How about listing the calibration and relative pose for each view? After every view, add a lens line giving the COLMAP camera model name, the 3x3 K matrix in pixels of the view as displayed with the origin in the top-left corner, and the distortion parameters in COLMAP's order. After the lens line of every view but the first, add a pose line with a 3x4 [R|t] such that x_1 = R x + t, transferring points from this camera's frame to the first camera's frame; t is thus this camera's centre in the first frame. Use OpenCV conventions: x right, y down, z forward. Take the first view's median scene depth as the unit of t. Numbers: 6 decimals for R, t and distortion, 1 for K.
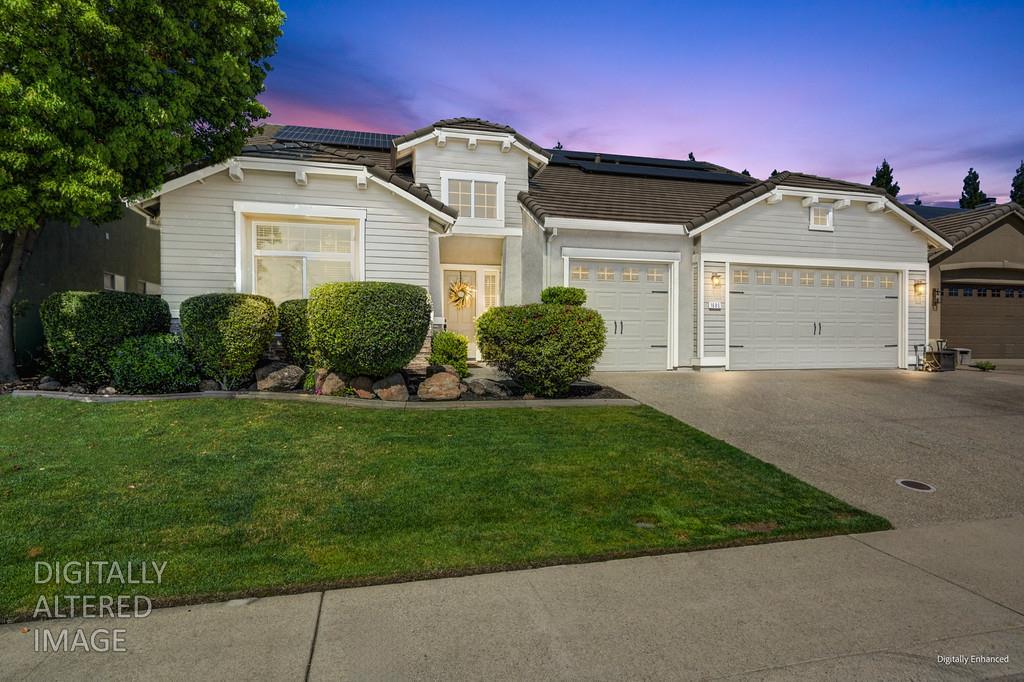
lens RADIAL K [[550.3, 0, 515.2], [0, 550.3, 342.4], [0, 0, 1]] dist [0.000180, -0.000930]
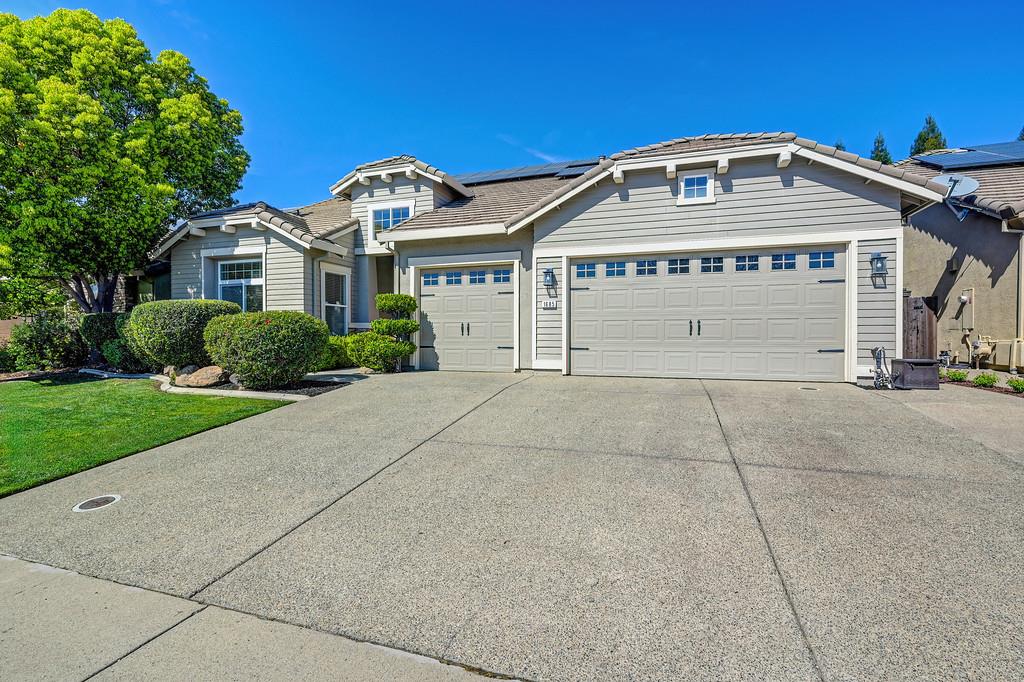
lens RADIAL K [[462.5, 0, 512.7], [0, 462.5, 341.2], [0, 0, 1]] dist [-0.000033, 0.000221]
pose [[0.844789, 0.000786, -0.535099, 0.731136], [-0.003010, 0.999990, -0.003283, -0.002016], [0.535091, 0.004384, 0.844783, 0.308607]]
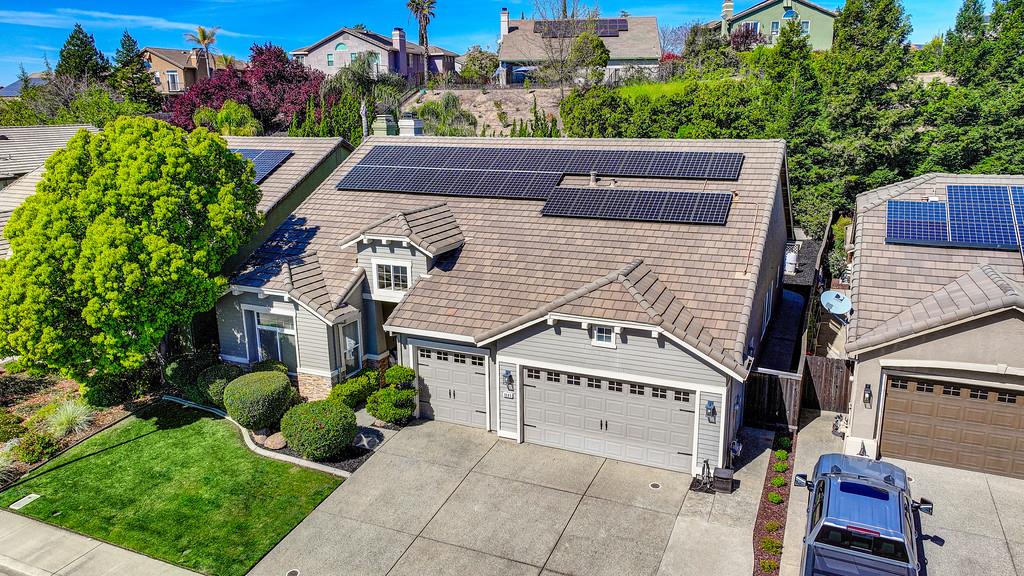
lens RADIAL K [[730.4, 0, 511.4], [0, 730.4, 286.0], [0, 0, 1]] dist [0.000209, 0.009800]
pose [[0.785054, 0.137822, -0.603900, 1.369415], [0.009928, 0.972008, 0.234737, -0.716988], [0.619348, -0.190276, 0.761711, -0.248609]]
